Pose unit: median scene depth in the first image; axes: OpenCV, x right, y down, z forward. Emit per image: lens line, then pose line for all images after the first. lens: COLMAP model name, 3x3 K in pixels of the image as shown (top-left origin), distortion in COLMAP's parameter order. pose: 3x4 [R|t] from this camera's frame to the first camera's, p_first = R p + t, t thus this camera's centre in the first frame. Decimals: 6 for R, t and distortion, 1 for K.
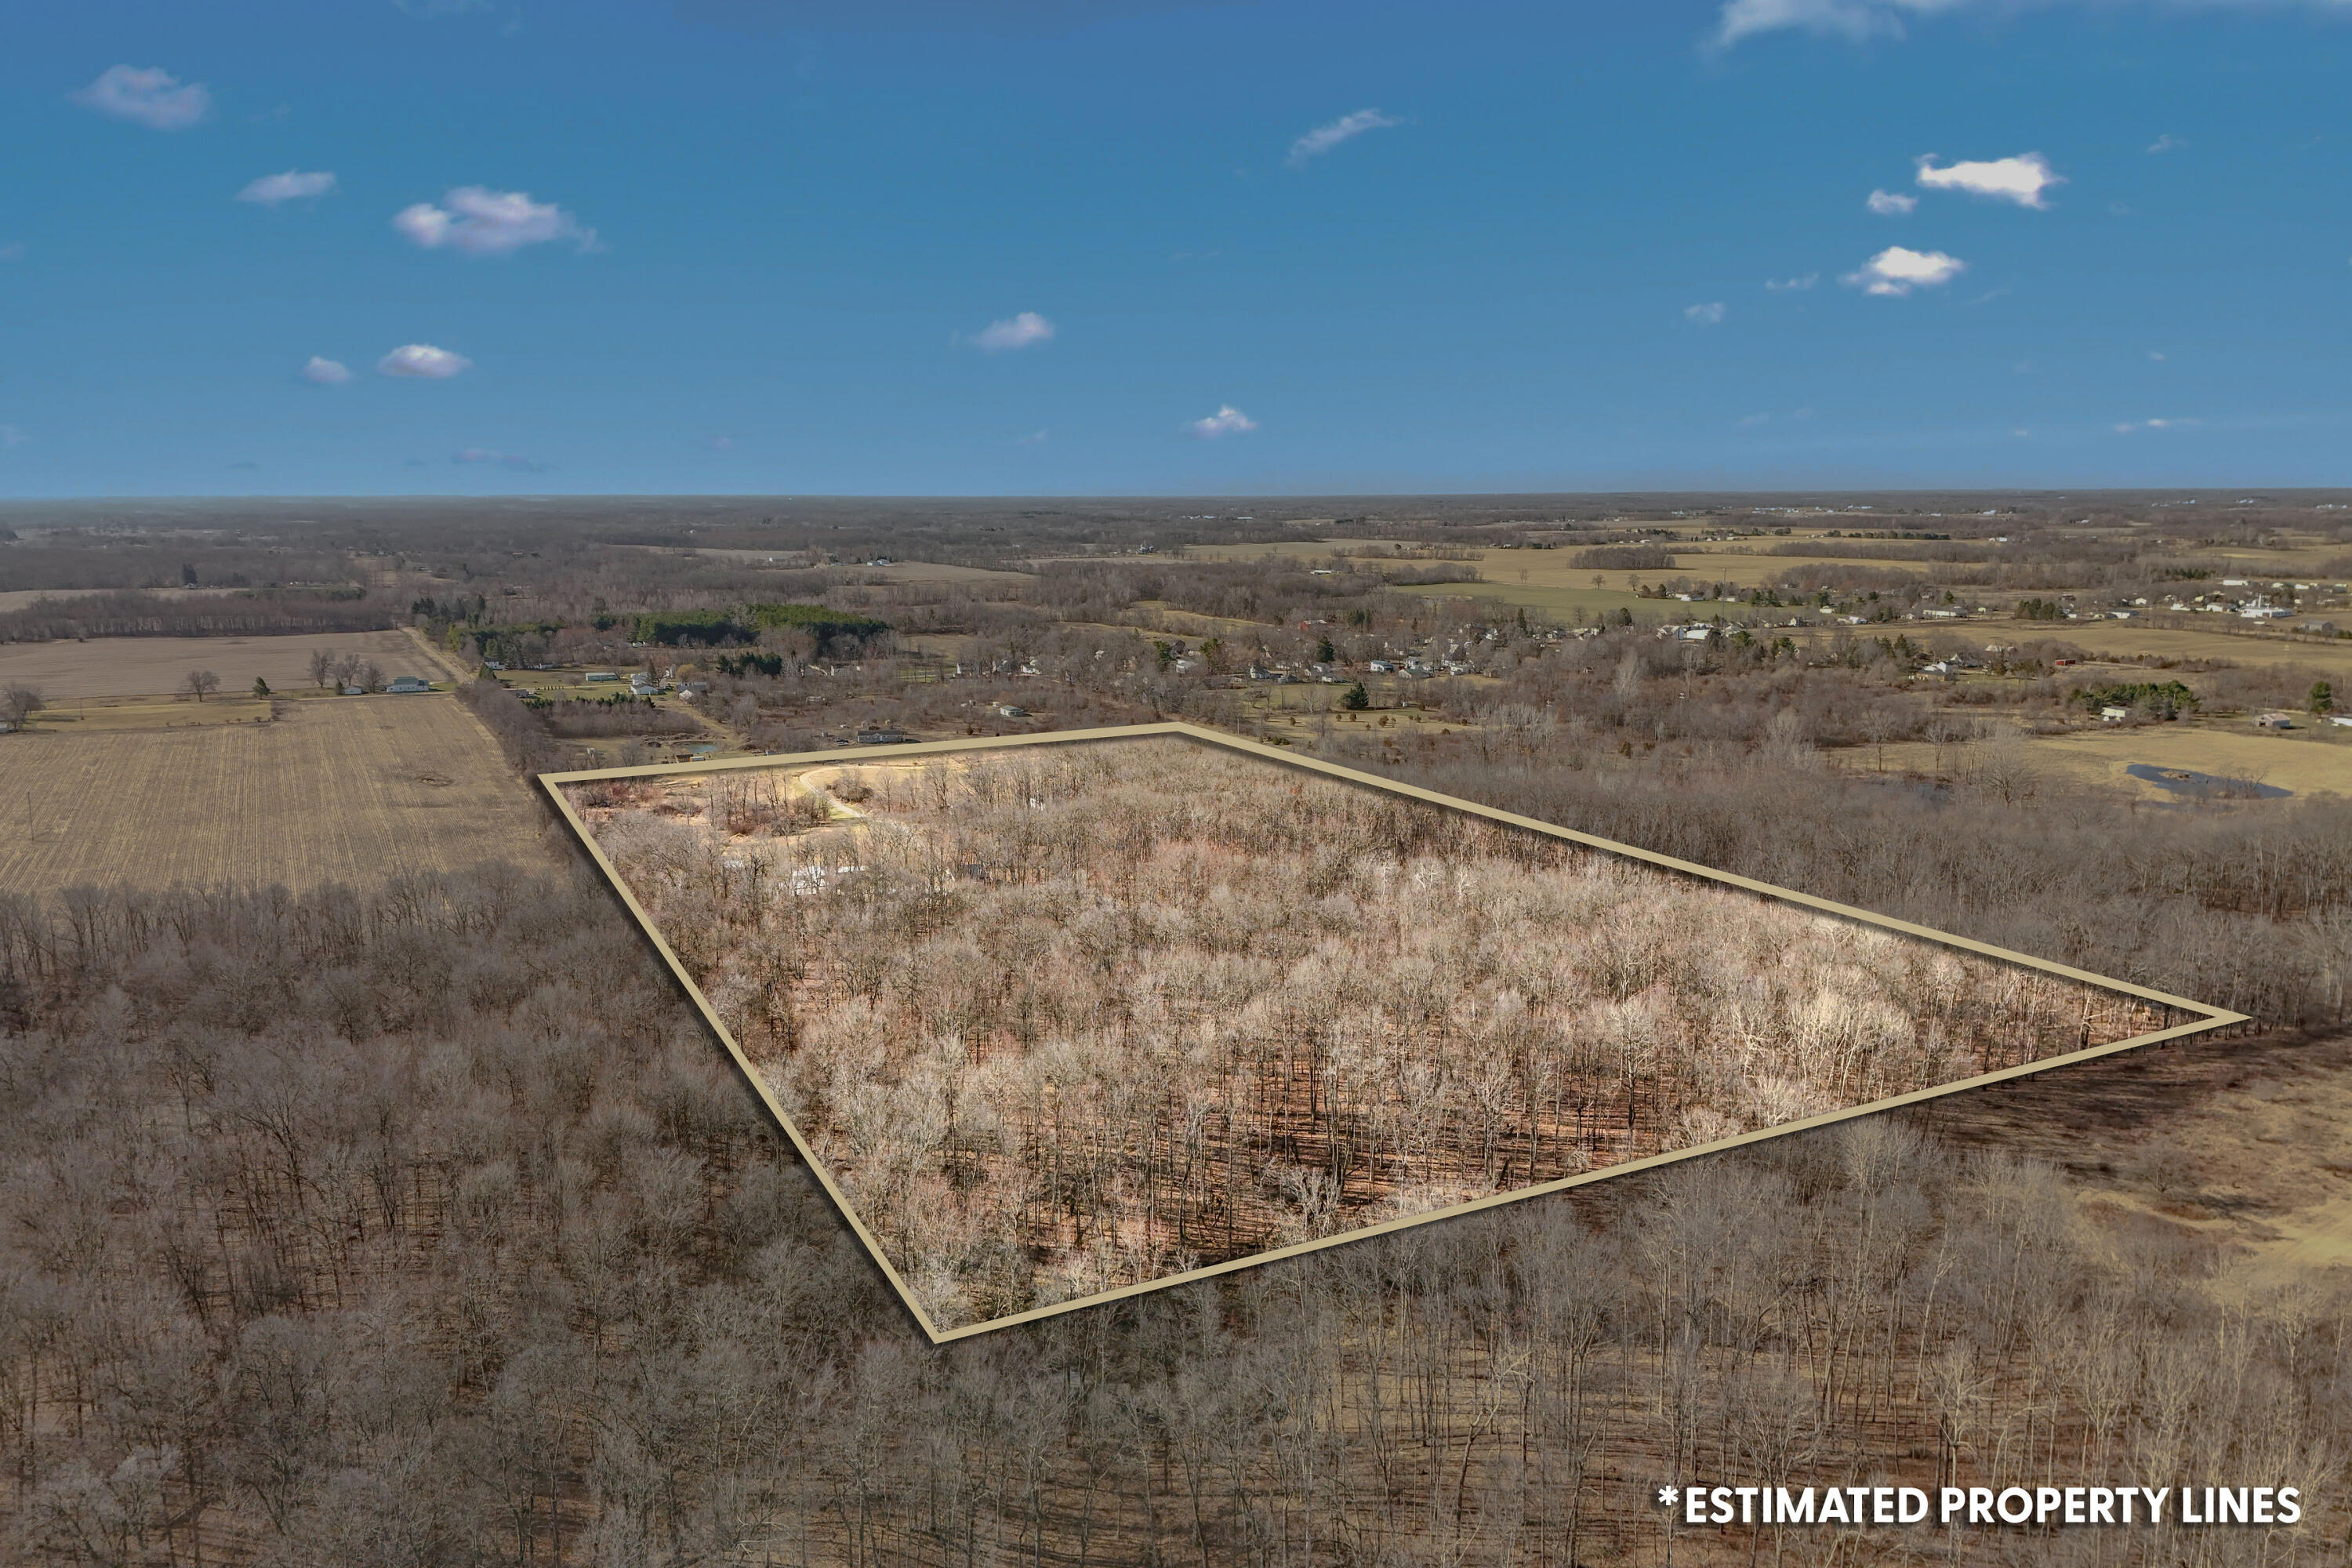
lens RADIAL K [[1722.0, 0, 1179.2], [0, 1722.0, 783.7], [0, 0, 1]] dist [0.076213, -0.044252]
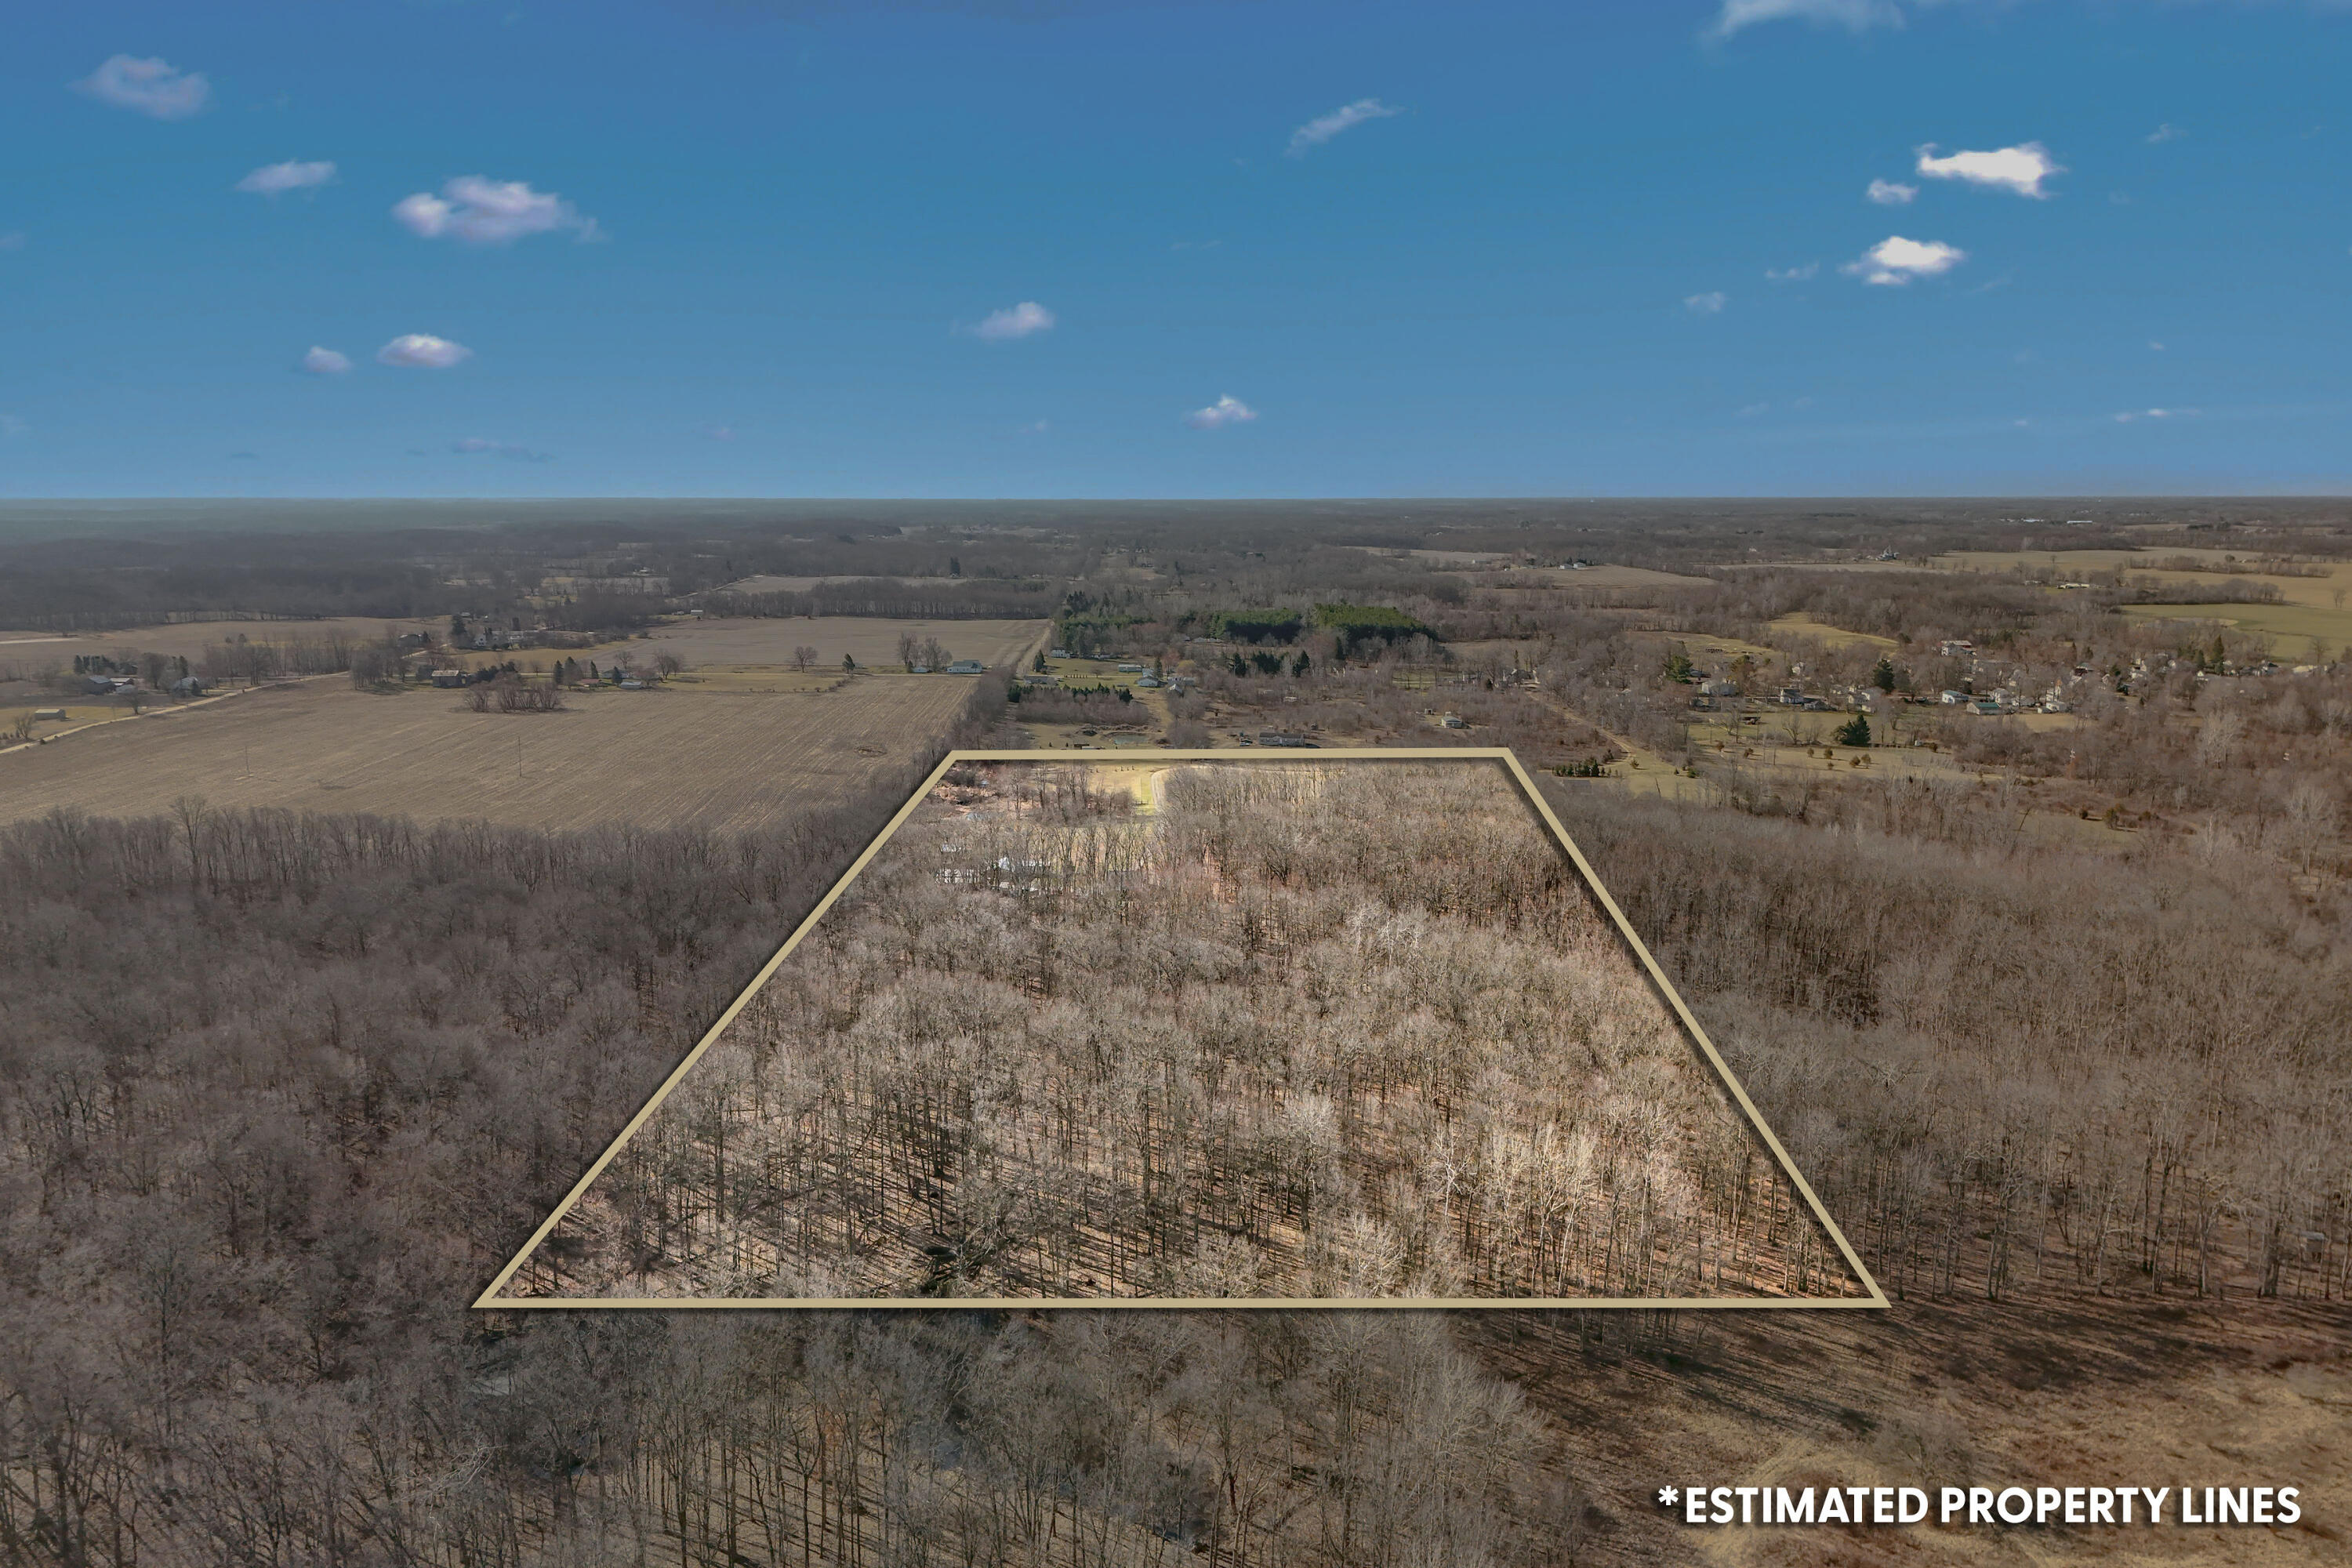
lens RADIAL K [[1722.0, 0, 1178.9], [0, 1722.0, 792.9], [0, 0, 1]] dist [0.076213, -0.044252]
pose [[0.897655, 0.080186, -0.433343, 0.180492], [-0.078589, 0.996672, 0.021631, -0.011436], [0.433636, 0.014639, 0.900969, 0.071061]]
